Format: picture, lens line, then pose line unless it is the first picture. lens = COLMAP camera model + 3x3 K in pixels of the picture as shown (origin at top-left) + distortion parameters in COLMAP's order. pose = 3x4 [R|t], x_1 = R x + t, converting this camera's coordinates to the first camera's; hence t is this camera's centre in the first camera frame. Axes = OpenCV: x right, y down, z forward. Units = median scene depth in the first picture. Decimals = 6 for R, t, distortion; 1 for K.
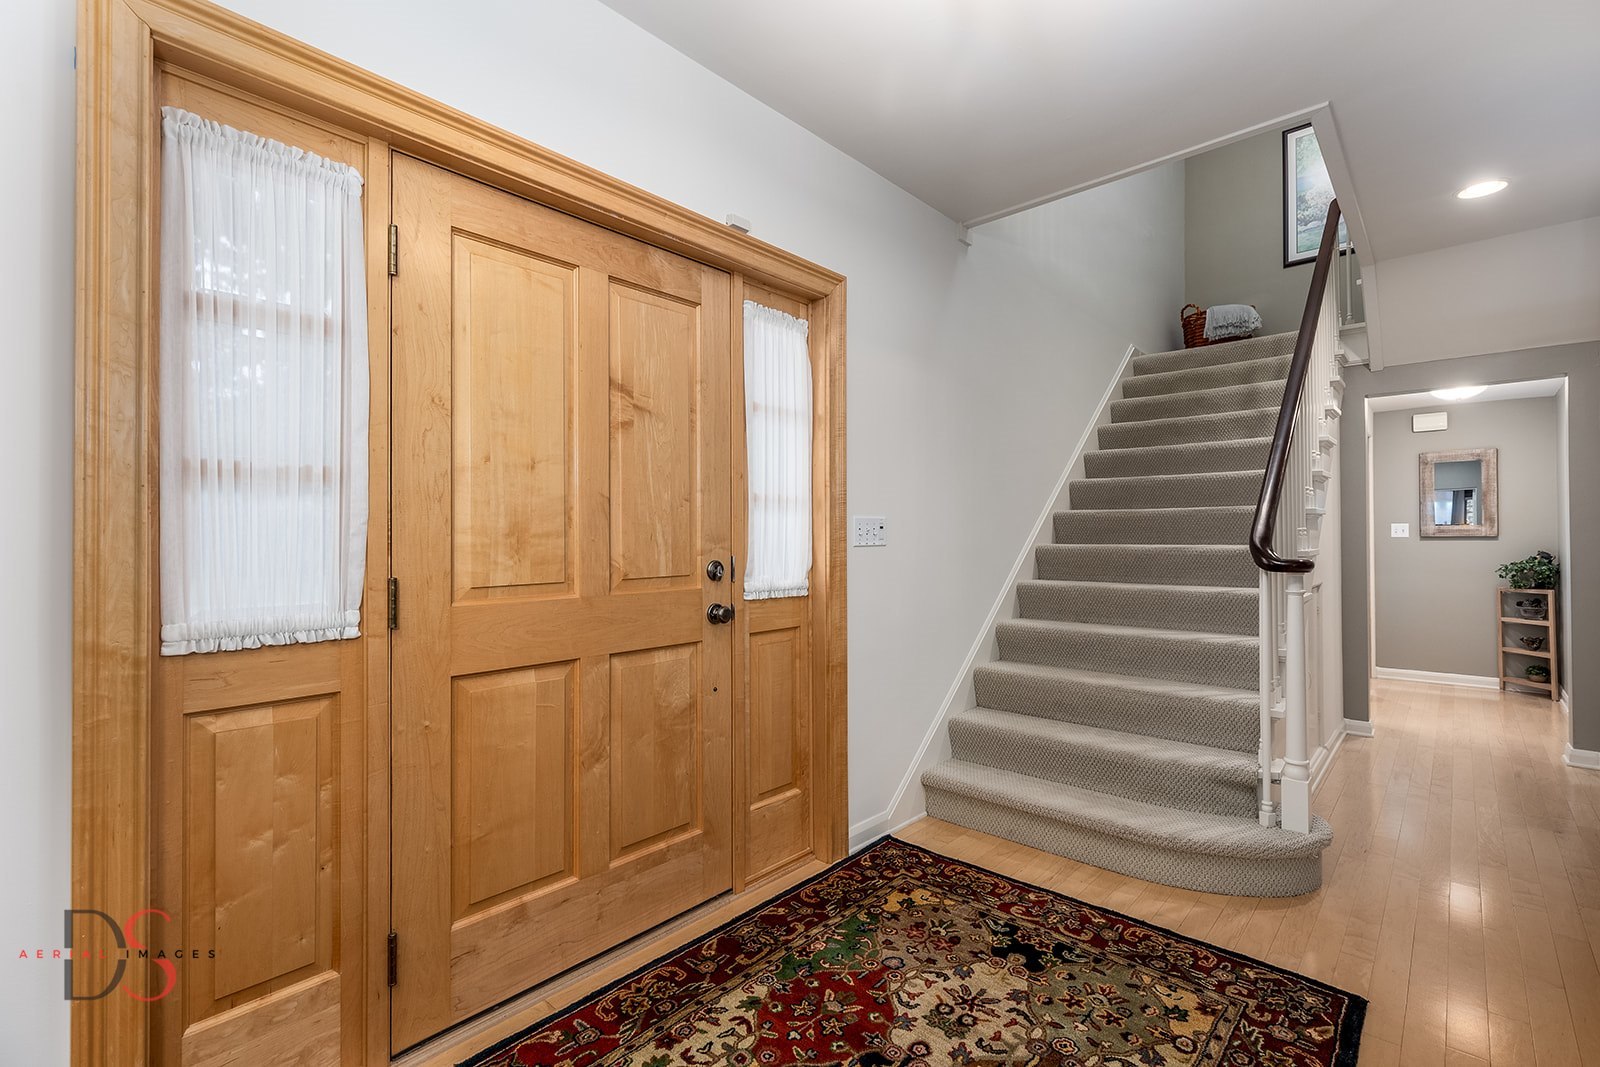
lens RADIAL K [[720.2, 0, 802.1], [0, 720.2, 528.6], [0, 0, 1]] dist [0.010585, -0.001855]
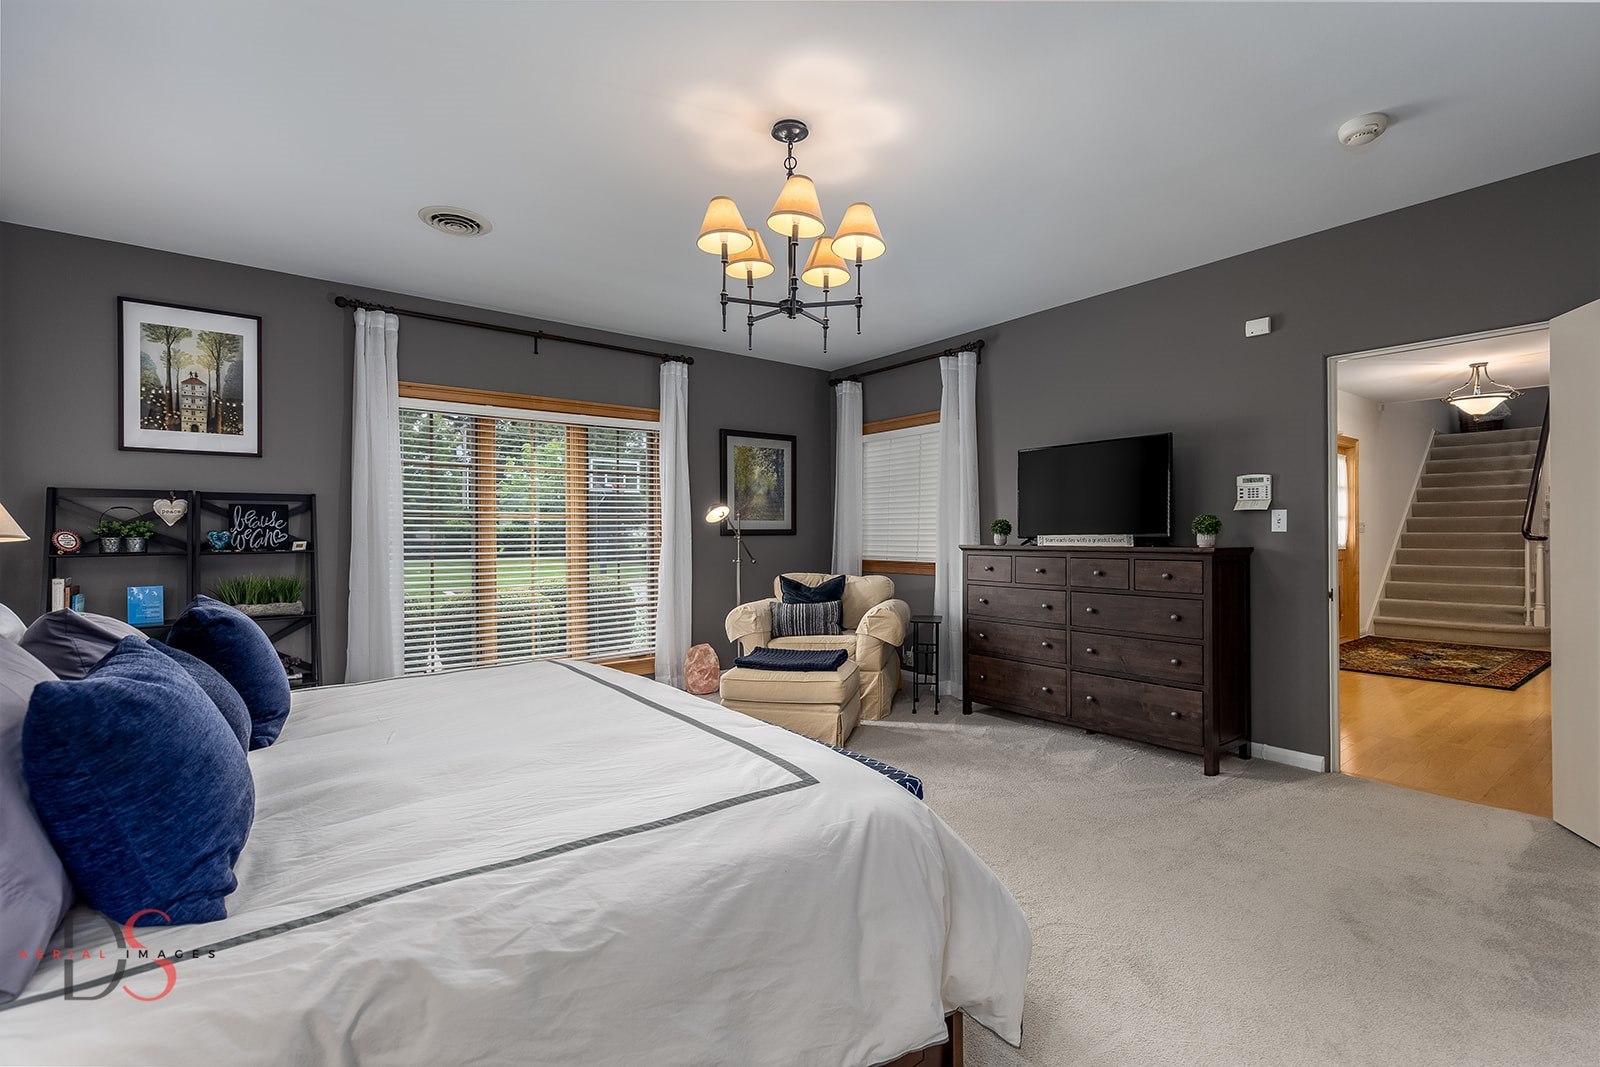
lens RADIAL K [[720.2, 0, 795.5], [0, 720.2, 539.5], [0, 0, 1]] dist [0.010585, -0.001855]
pose [[0.980280, -0.002100, -0.197603, -1.620482], [0.004224, 0.999938, 0.010328, 0.014117], [0.197569, -0.010959, 0.980228, -2.372835]]
